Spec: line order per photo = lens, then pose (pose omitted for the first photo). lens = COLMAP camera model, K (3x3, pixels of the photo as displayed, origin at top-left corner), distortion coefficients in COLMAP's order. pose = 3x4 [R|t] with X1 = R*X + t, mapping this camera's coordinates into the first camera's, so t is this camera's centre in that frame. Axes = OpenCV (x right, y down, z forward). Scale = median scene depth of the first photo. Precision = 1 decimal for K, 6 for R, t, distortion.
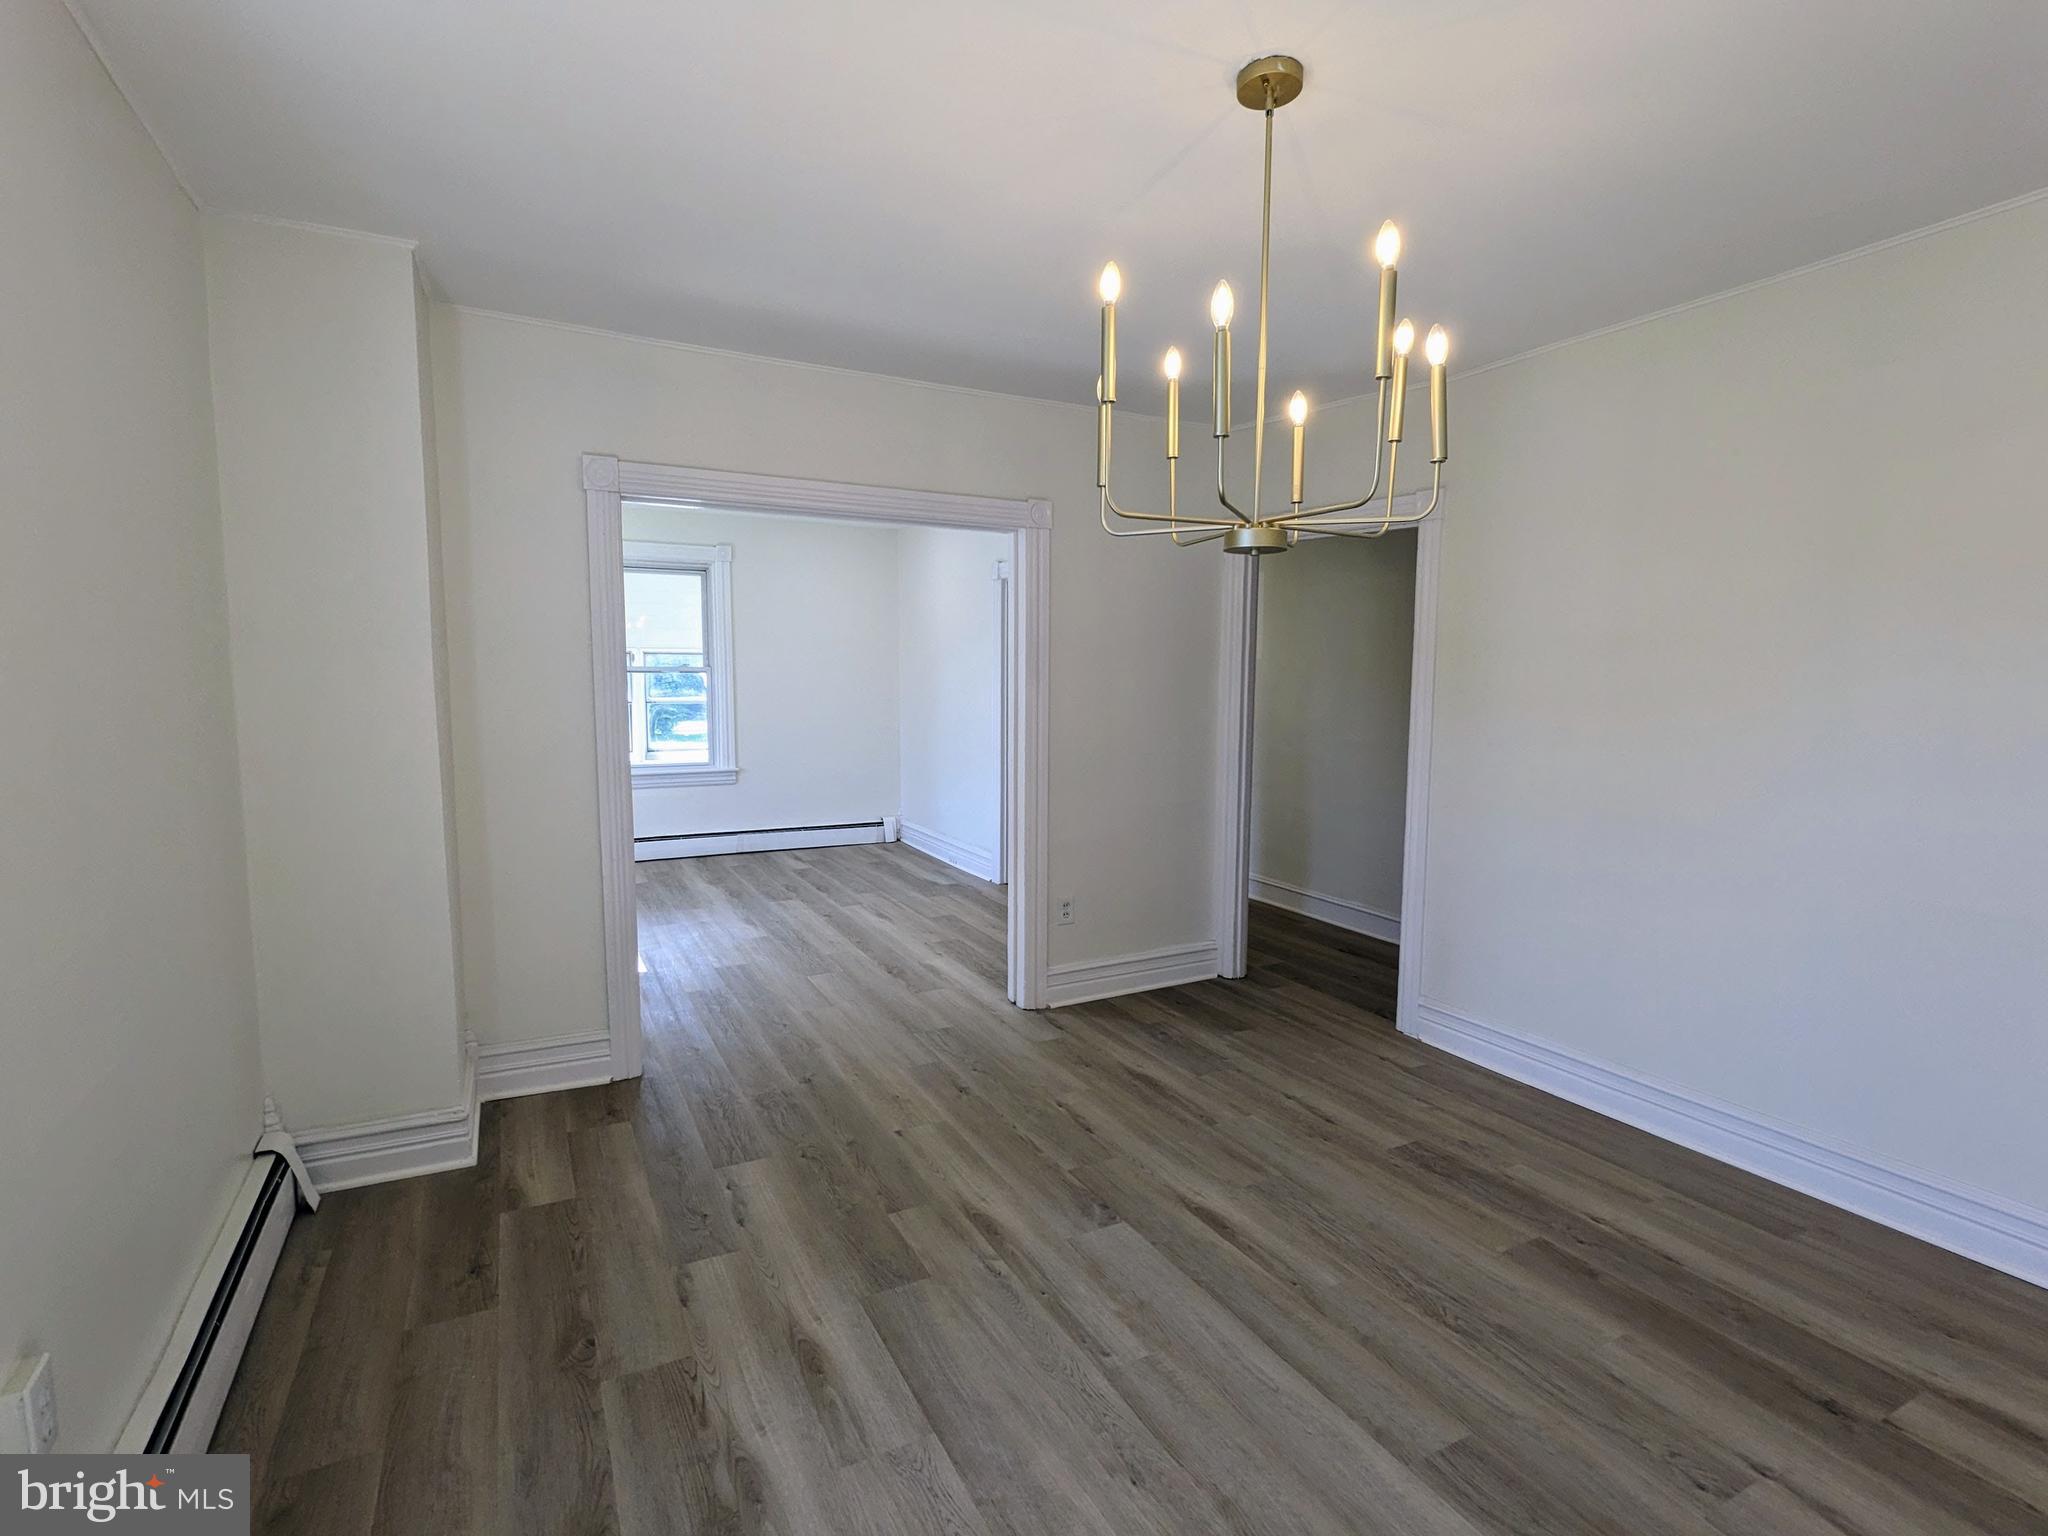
lens RADIAL K [[988.1, 0, 1030.6], [0, 988.1, 762.6], [0, 0, 1]] dist [0.000708, 0.000813]
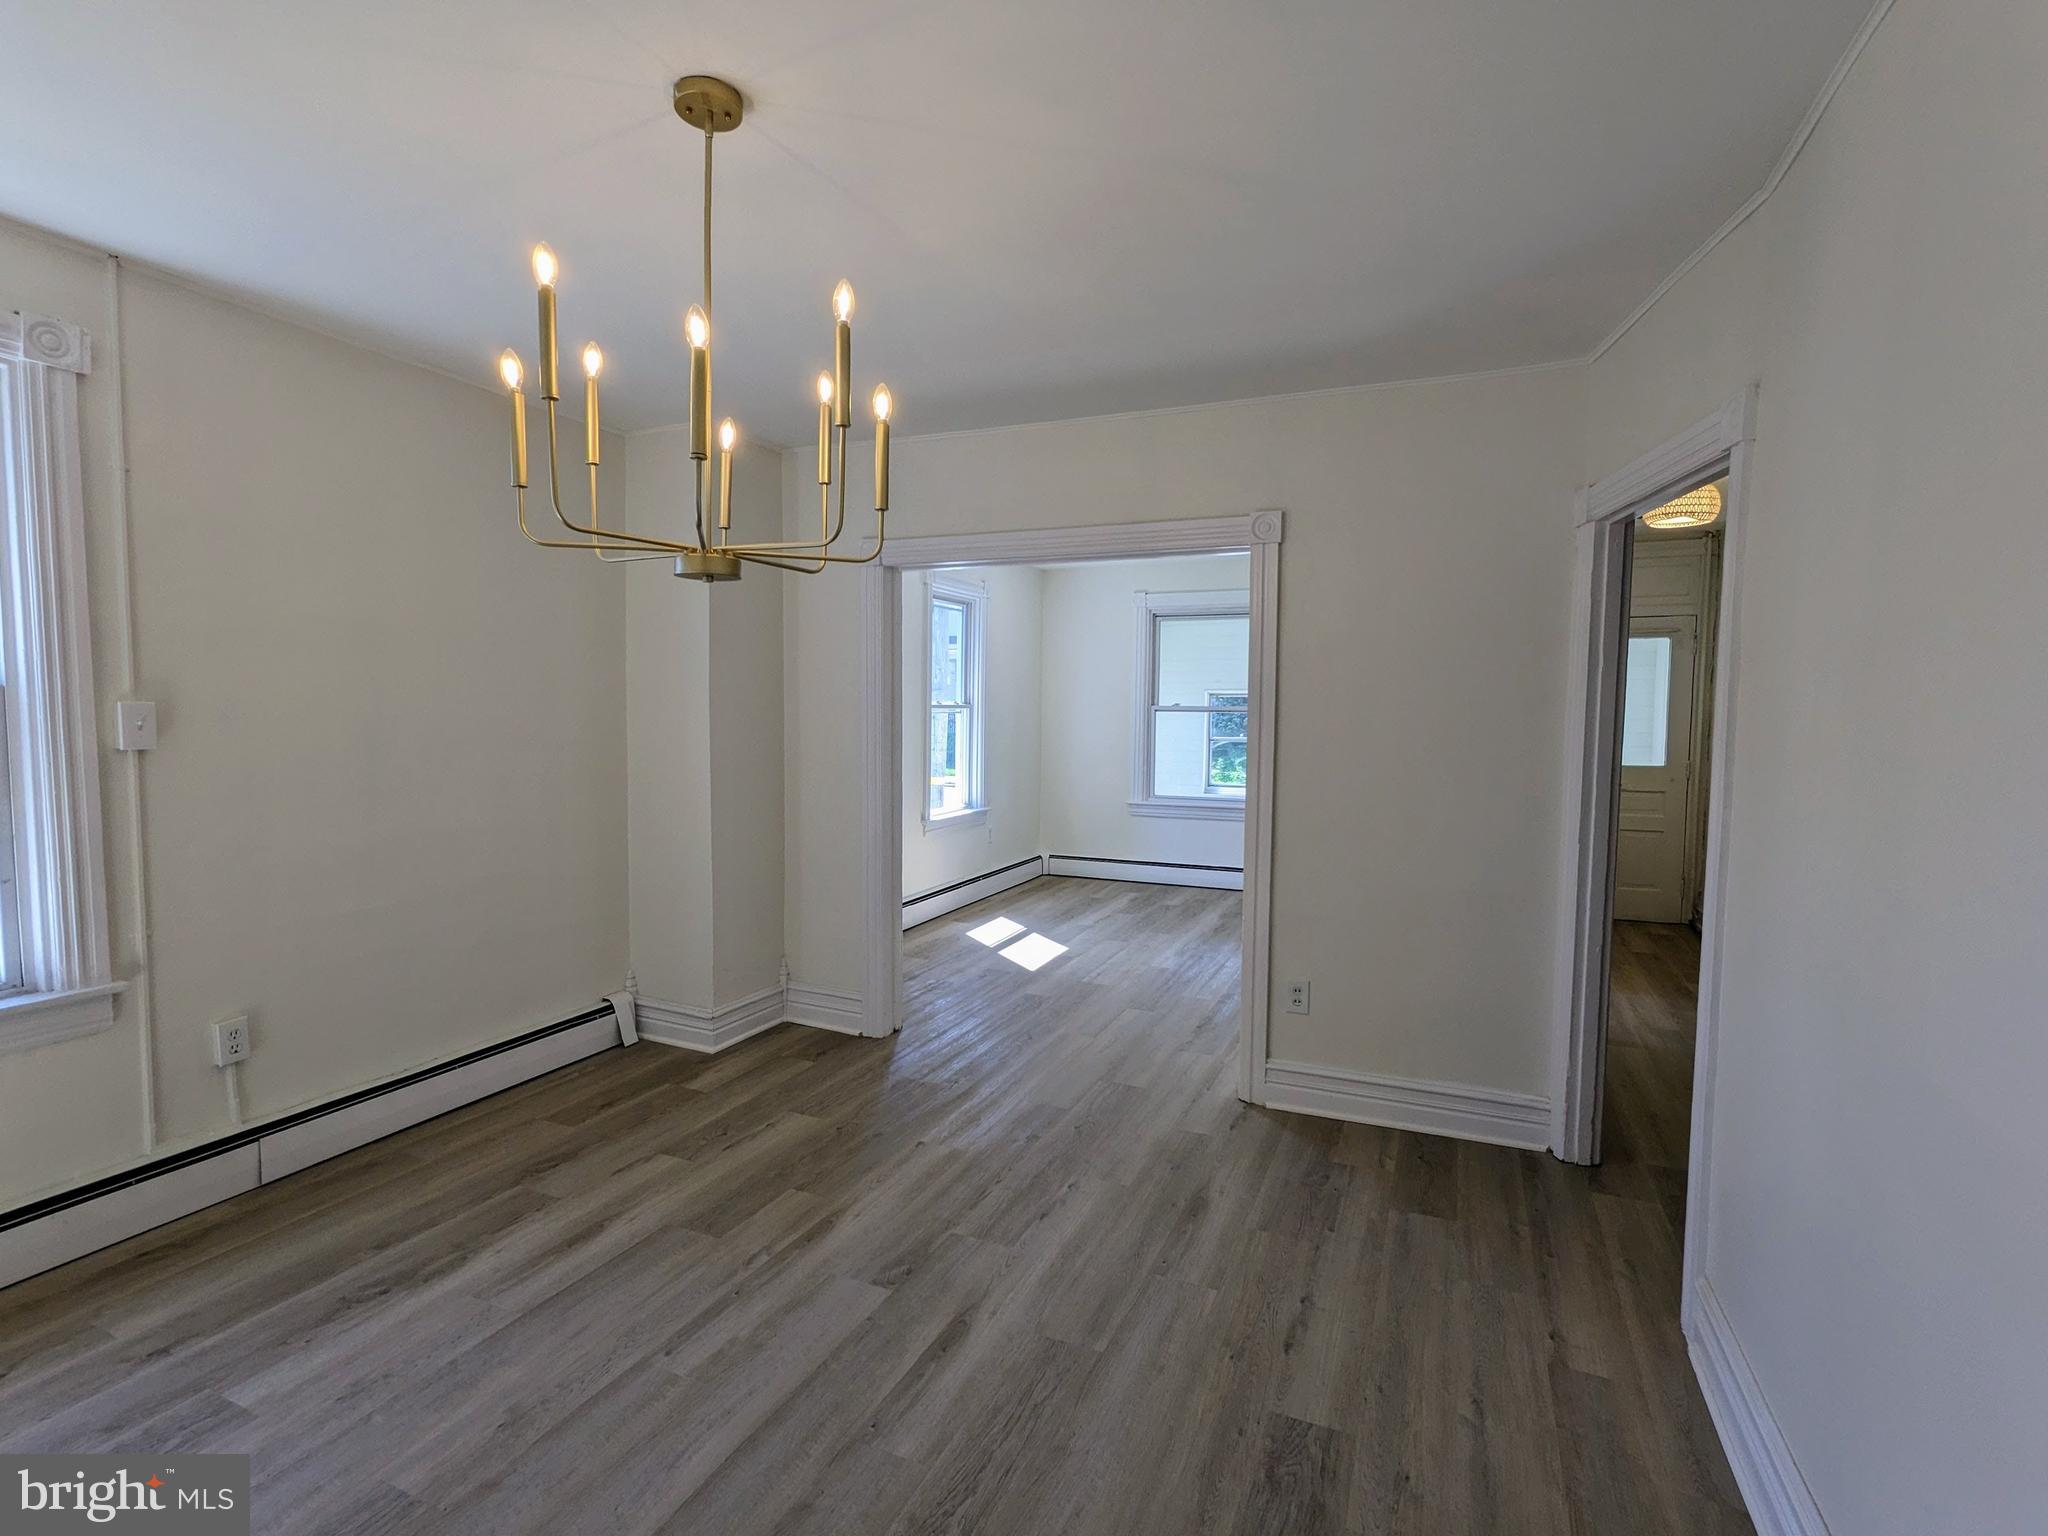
lens RADIAL K [[988.1, 0, 1021.0], [0, 988.1, 767.3], [0, 0, 1]] dist [0.000708, 0.000813]
pose [[0.620459, 0.047713, -0.782786, 0.684711], [-0.077770, 0.996971, -0.000874, -0.030035], [0.780373, 0.061419, 0.622290, 0.375383]]
